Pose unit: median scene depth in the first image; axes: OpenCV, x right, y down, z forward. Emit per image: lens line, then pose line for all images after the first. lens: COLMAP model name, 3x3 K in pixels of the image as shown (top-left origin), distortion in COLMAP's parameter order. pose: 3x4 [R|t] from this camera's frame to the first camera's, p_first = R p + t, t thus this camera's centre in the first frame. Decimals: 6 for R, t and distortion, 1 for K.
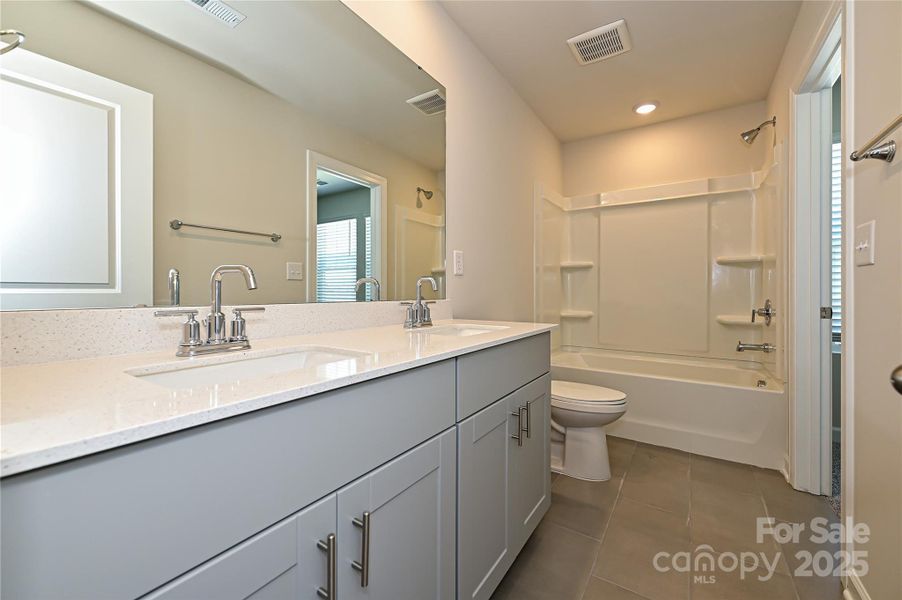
lens RADIAL K [[367.2, 0, 454.1], [0, 367.2, 283.4], [0, 0, 1]] dist [-0.001976, -0.000338]
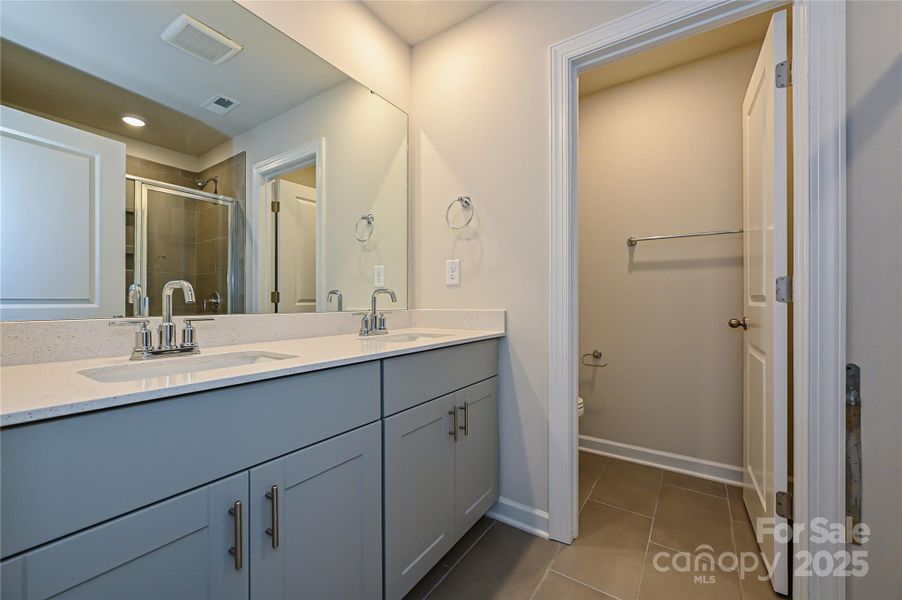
lens RADIAL K [[365.7, 0, 451.7], [0, 365.7, 295.6], [0, 0, 1]] dist [0.003542, 0.000438]
pose [[0.999345, -0.014078, -0.033351, 0.264276], [0.014178, 0.999896, 0.002765, 0.002727], [0.033308, -0.003236, 0.999440, -0.122545]]
